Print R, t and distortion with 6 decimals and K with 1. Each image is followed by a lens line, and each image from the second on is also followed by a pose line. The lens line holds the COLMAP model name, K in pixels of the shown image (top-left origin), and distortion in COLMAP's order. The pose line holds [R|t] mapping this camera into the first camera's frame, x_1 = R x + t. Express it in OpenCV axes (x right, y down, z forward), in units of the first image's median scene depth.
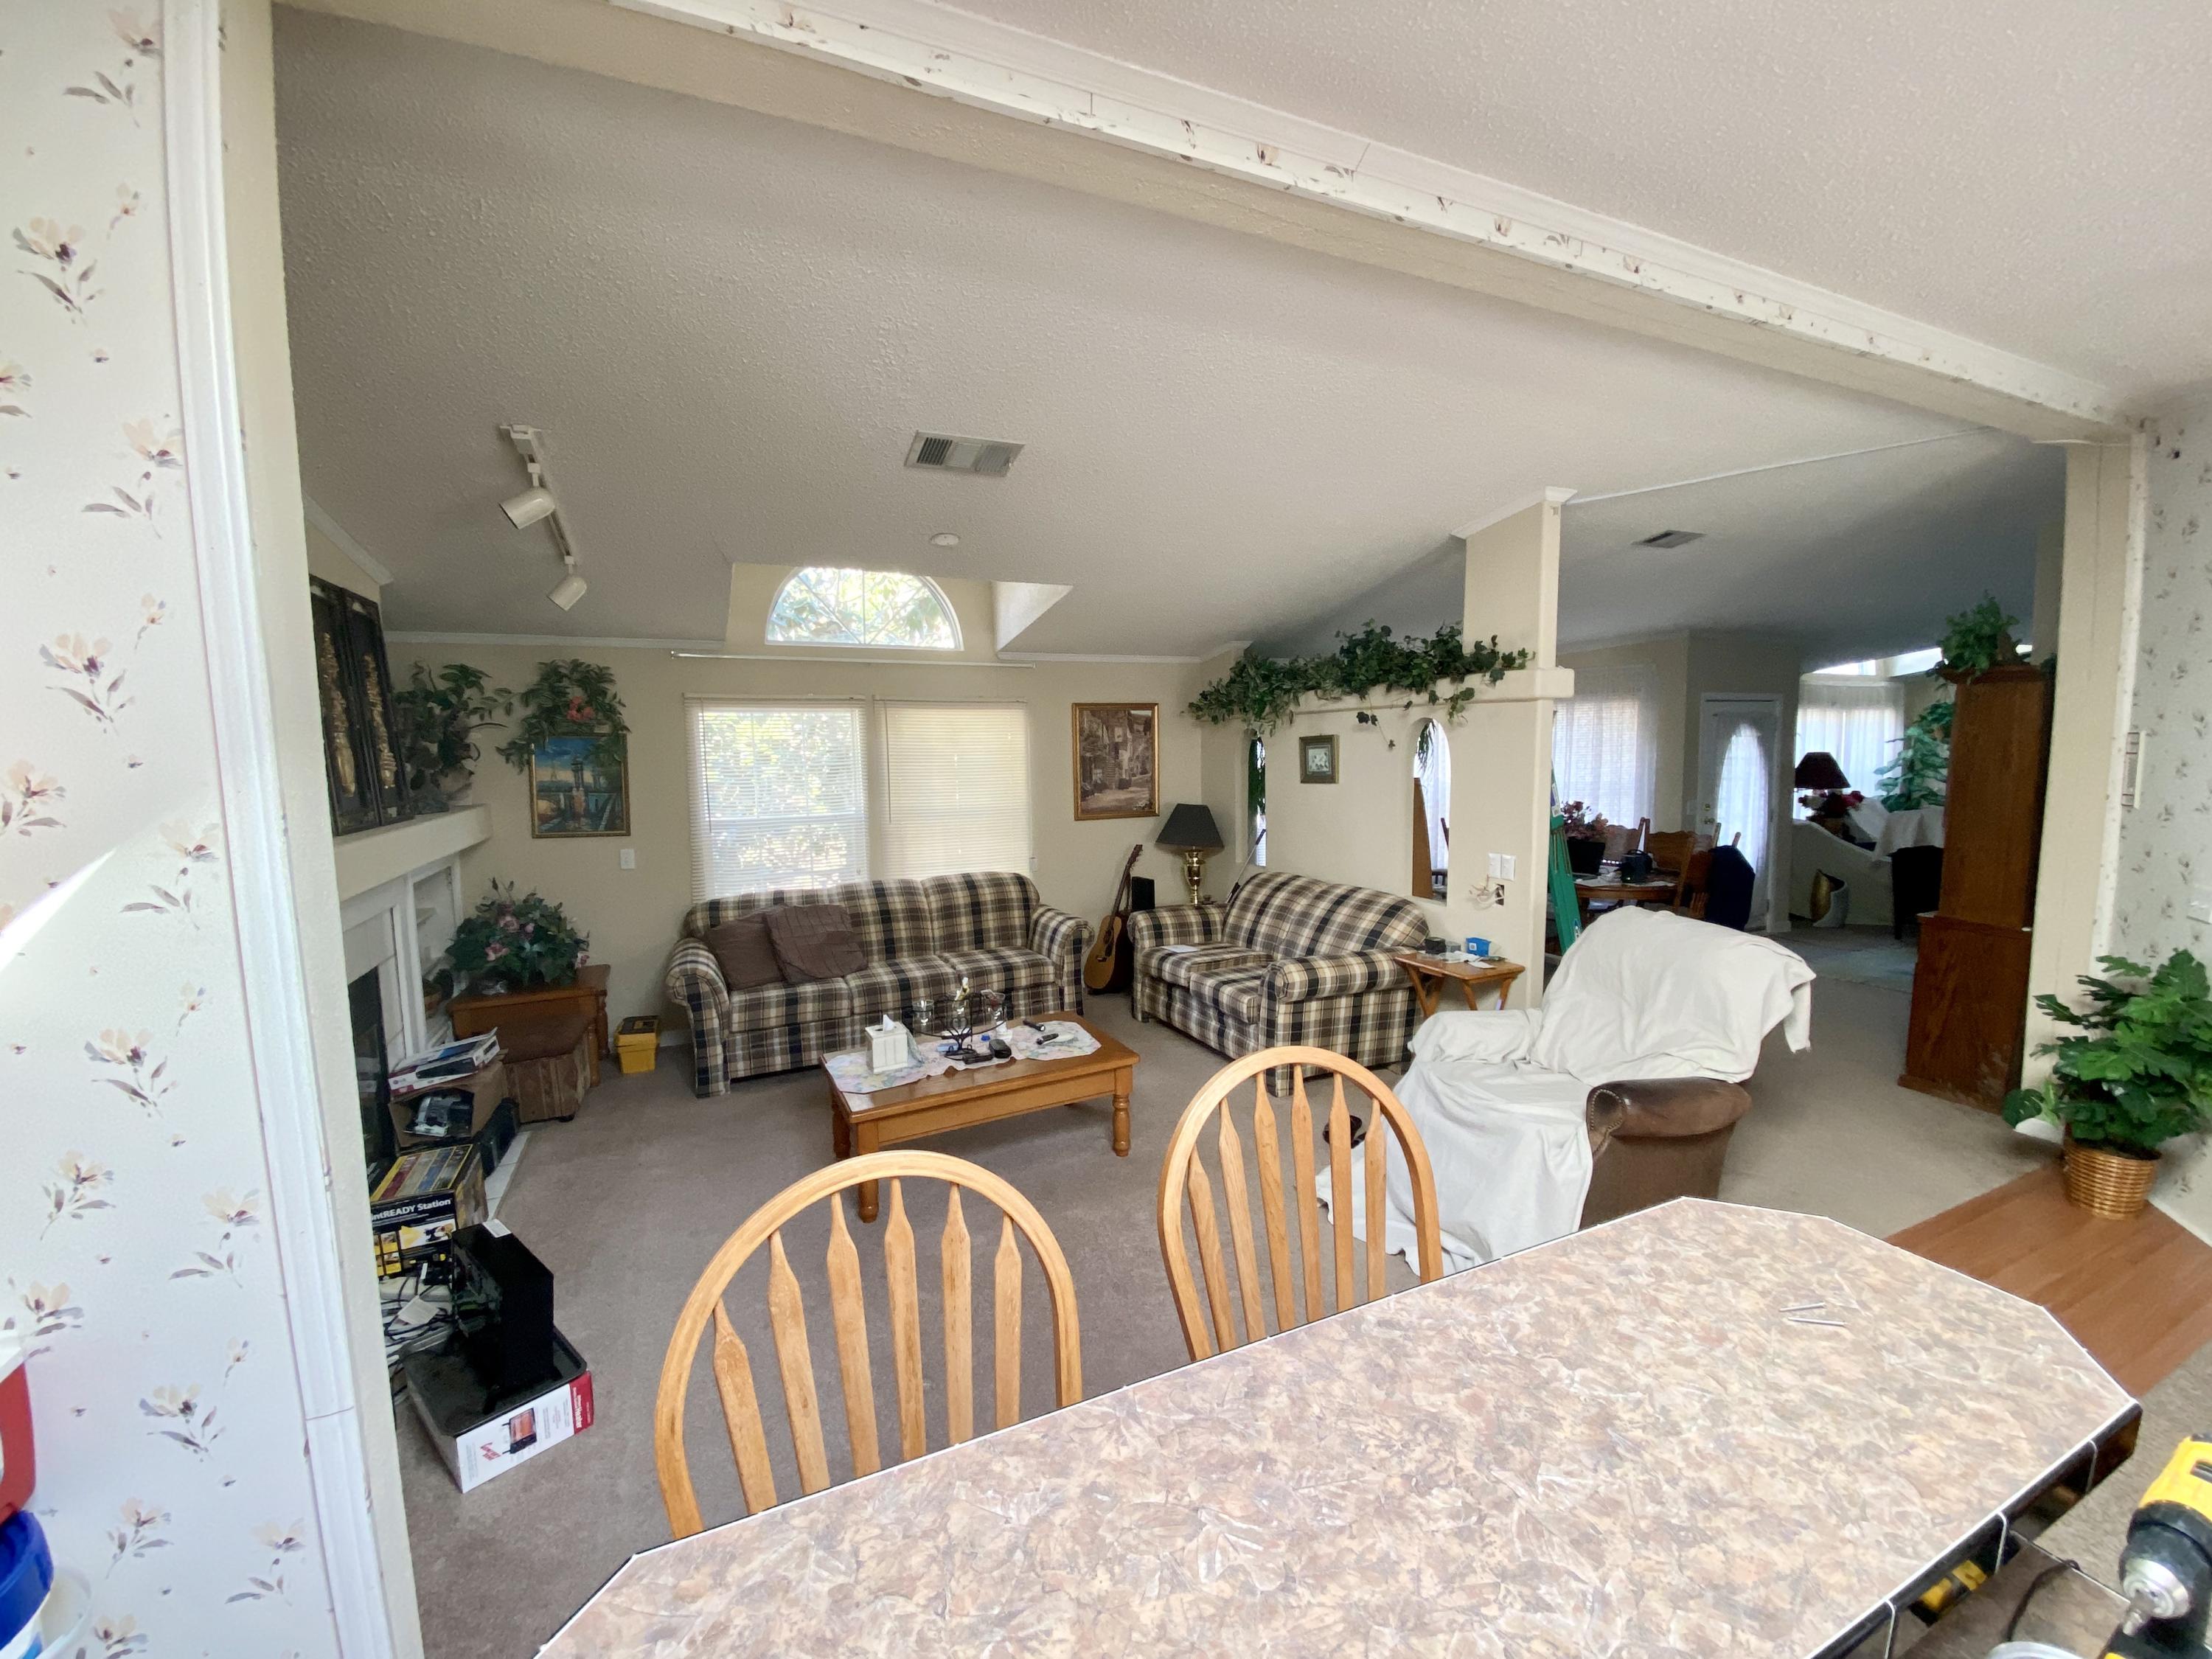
lens RADIAL K [[877.6, 0, 1111.5], [0, 877.6, 826.0], [0, 0, 1]] dist [0.001420, -0.000332]
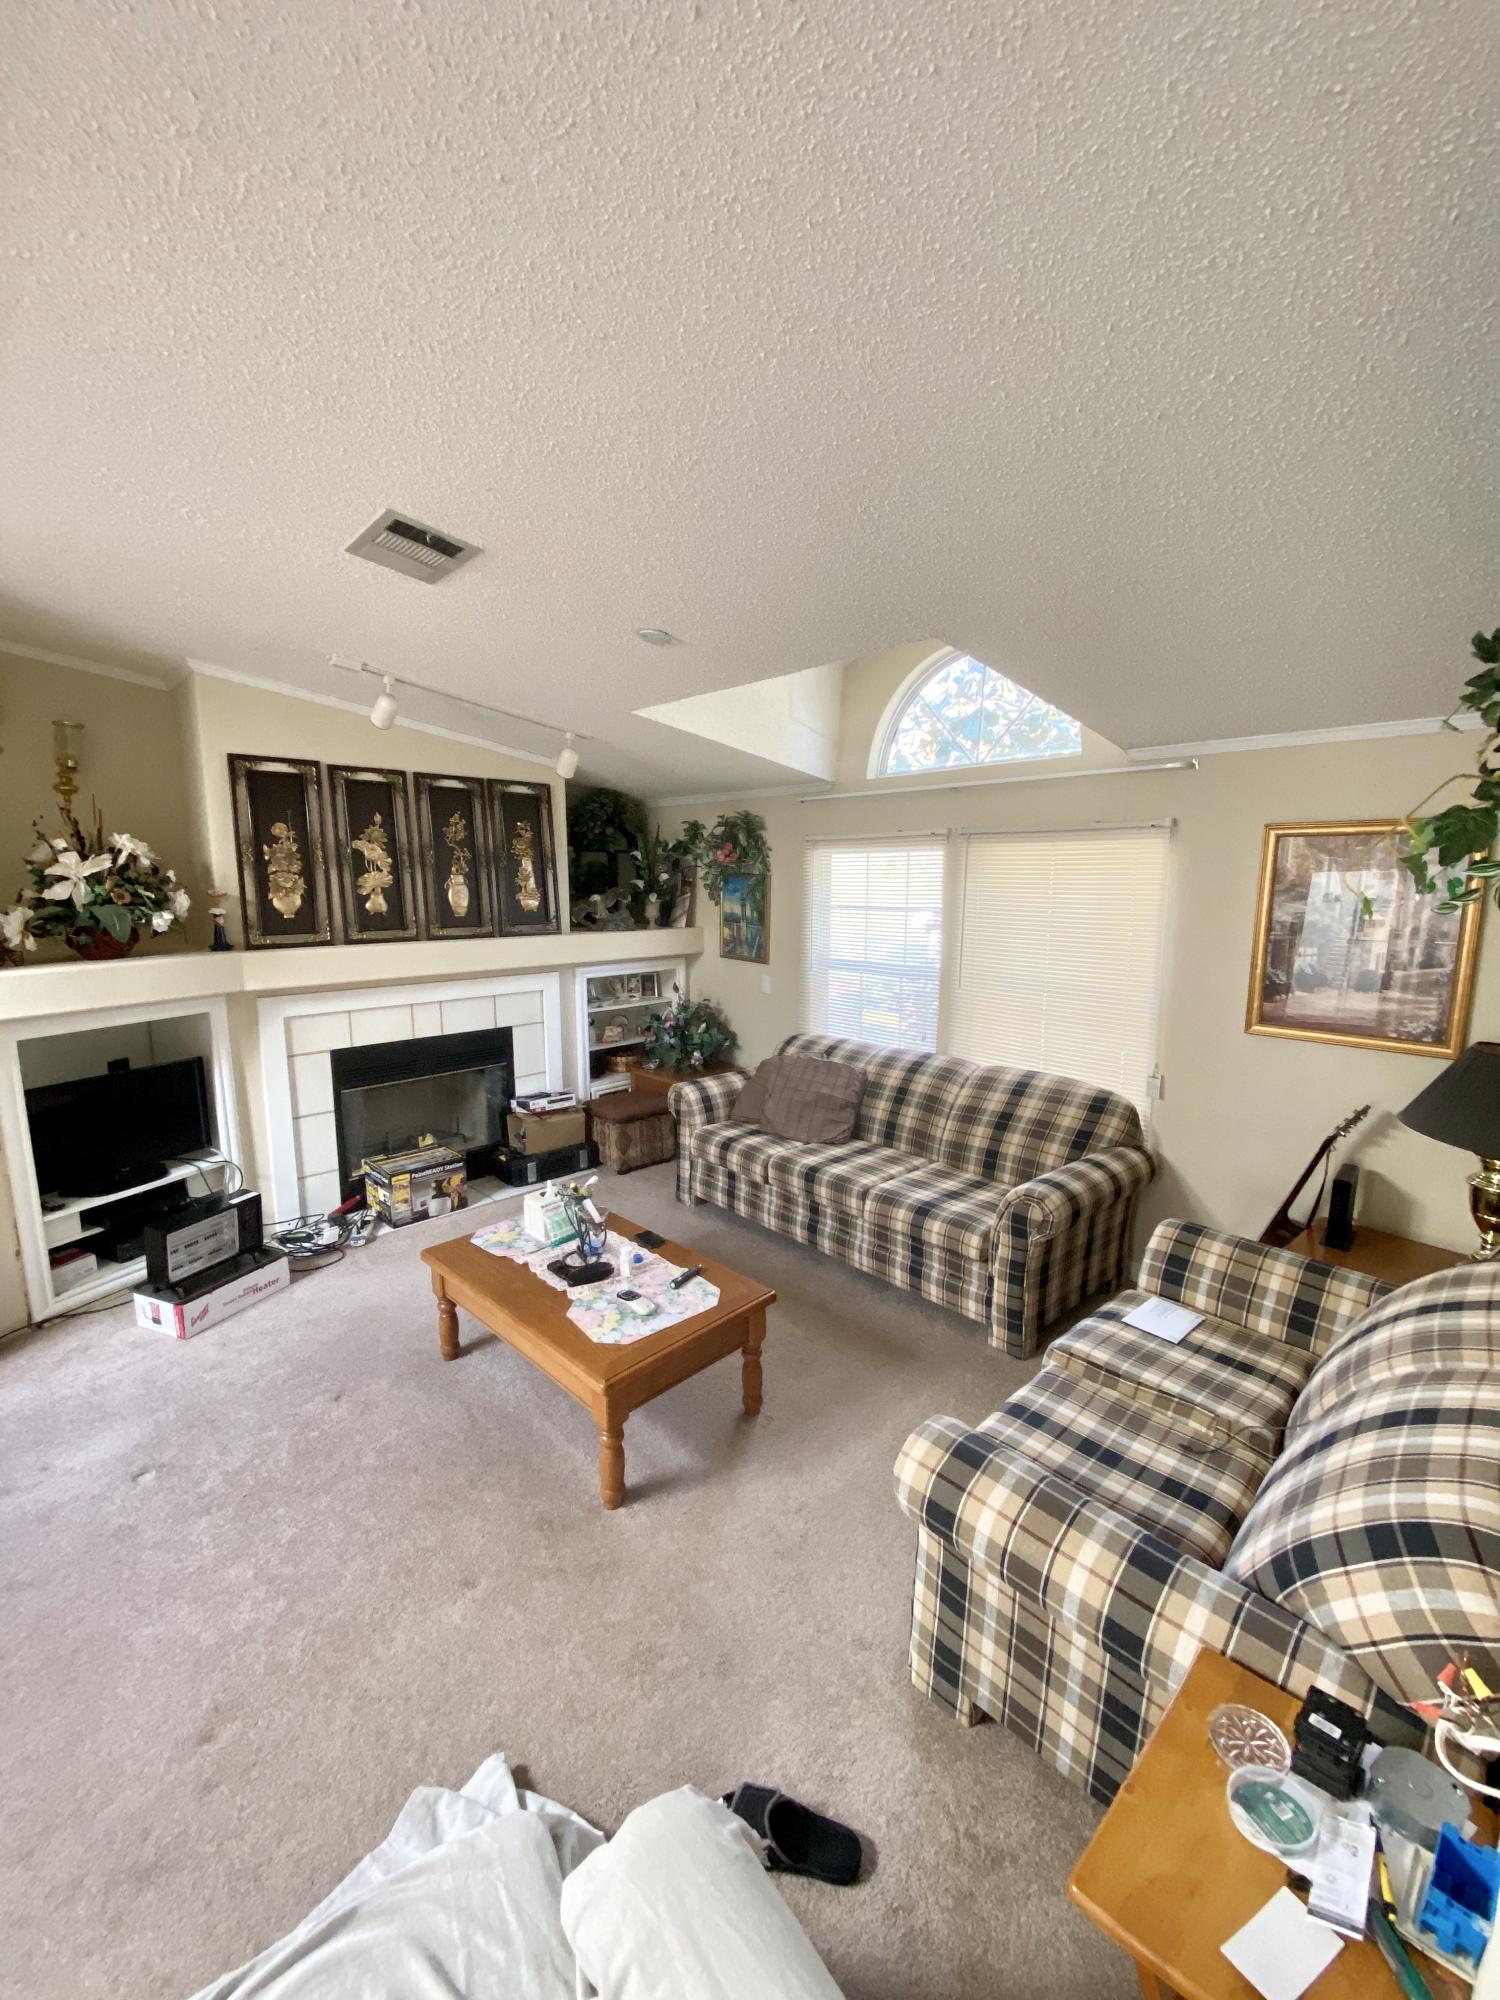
lens RADIAL K [[793.5, 0, 749.6], [0, 793.5, 999.8], [0, 0, 1]] dist [0.001420, -0.000332]
pose [[0.309950, 0.163493, -0.936590, 0.412906], [-0.090547, 0.985702, 0.142101, -0.086747], [0.946431, 0.040761, 0.320322, 0.637253]]
